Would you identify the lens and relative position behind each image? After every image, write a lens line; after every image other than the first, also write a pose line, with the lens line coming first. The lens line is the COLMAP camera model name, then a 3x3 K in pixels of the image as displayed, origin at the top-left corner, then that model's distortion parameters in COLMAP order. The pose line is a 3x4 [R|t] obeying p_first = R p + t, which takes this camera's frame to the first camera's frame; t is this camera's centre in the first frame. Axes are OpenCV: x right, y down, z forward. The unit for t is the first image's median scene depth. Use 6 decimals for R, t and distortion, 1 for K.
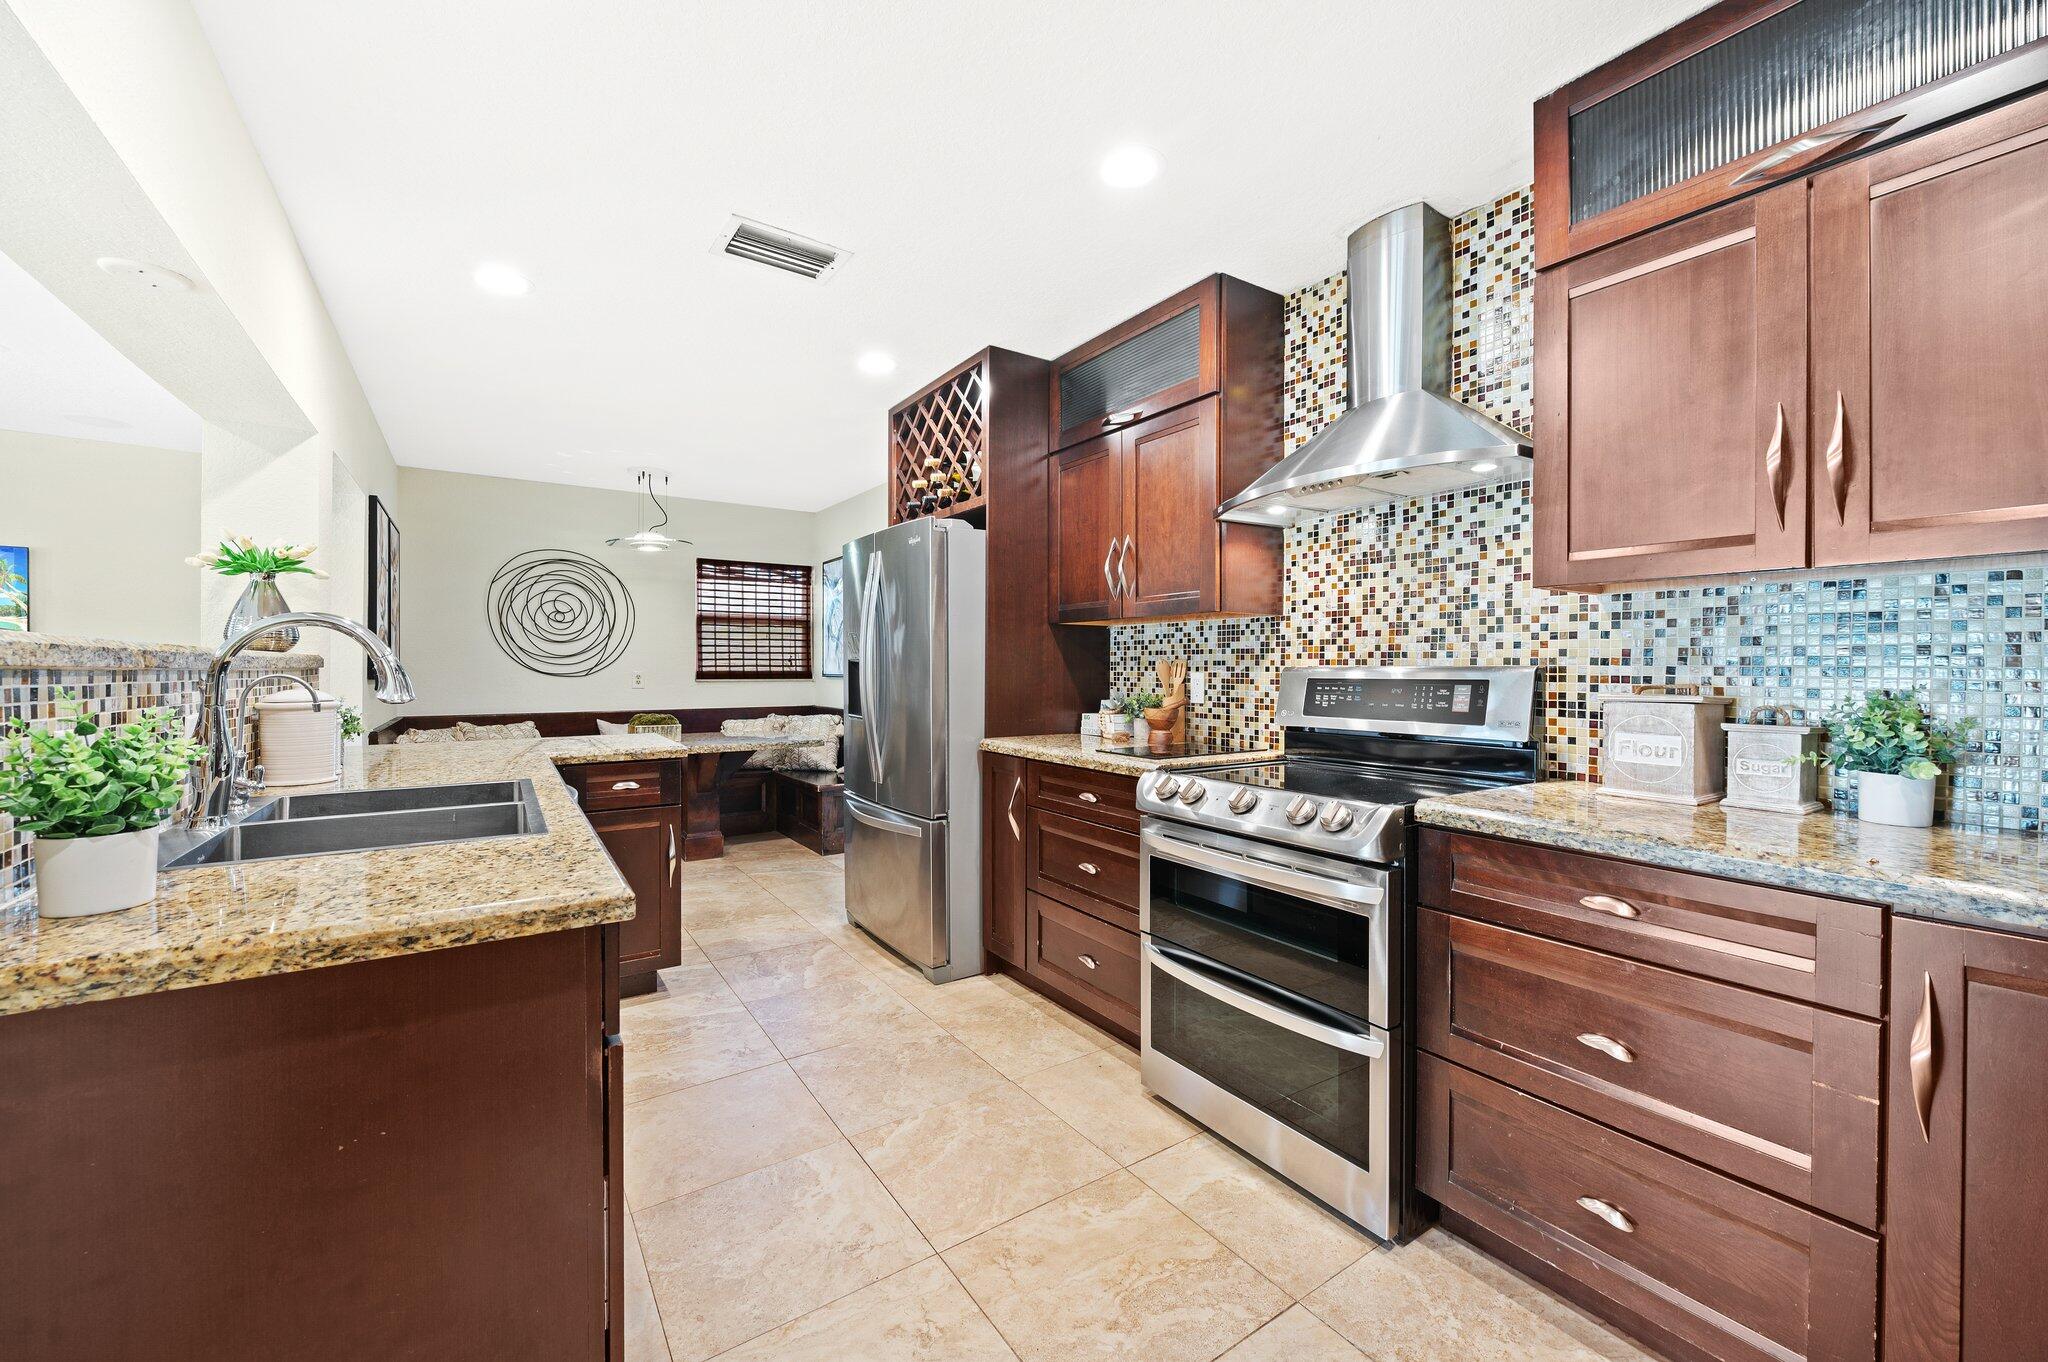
lens RADIAL K [[812.1, 0, 1043.1], [0, 812.1, 670.3], [0, 0, 1]] dist [-0.001036, 0.000370]
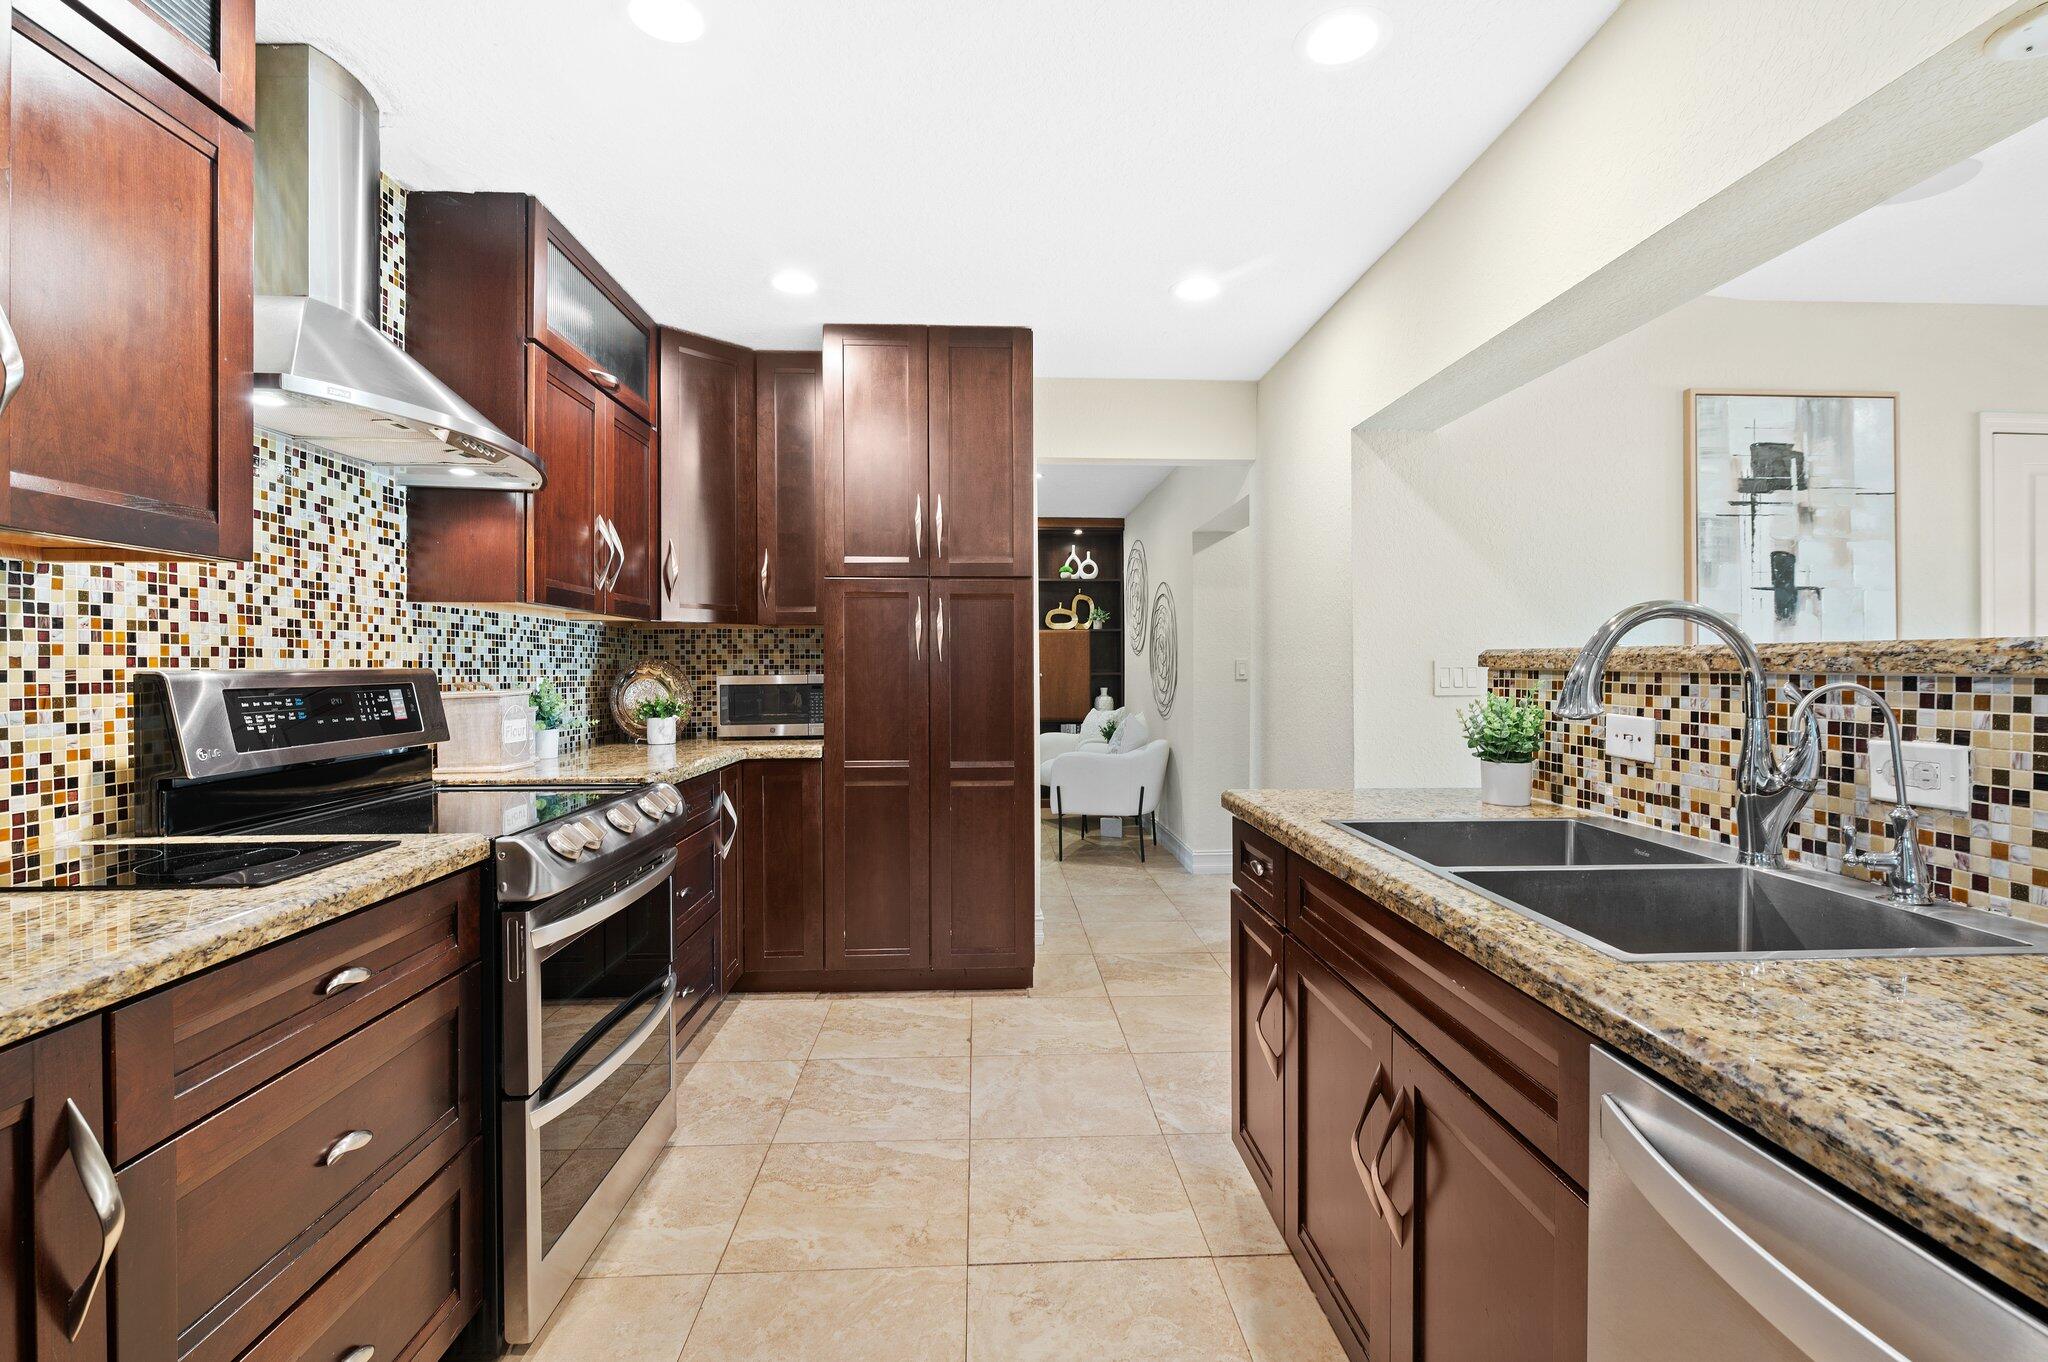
lens RADIAL K [[965.5, 0, 1007.0], [0, 965.5, 663.3], [0, 0, 1]] dist [-0.001425, -0.000143]
pose [[-0.844881, 0.001844, 0.534952, -0.532460], [0.002877, 0.999995, 0.001097, -0.008595], [-0.534947, 0.002466, -0.844882, 1.308845]]
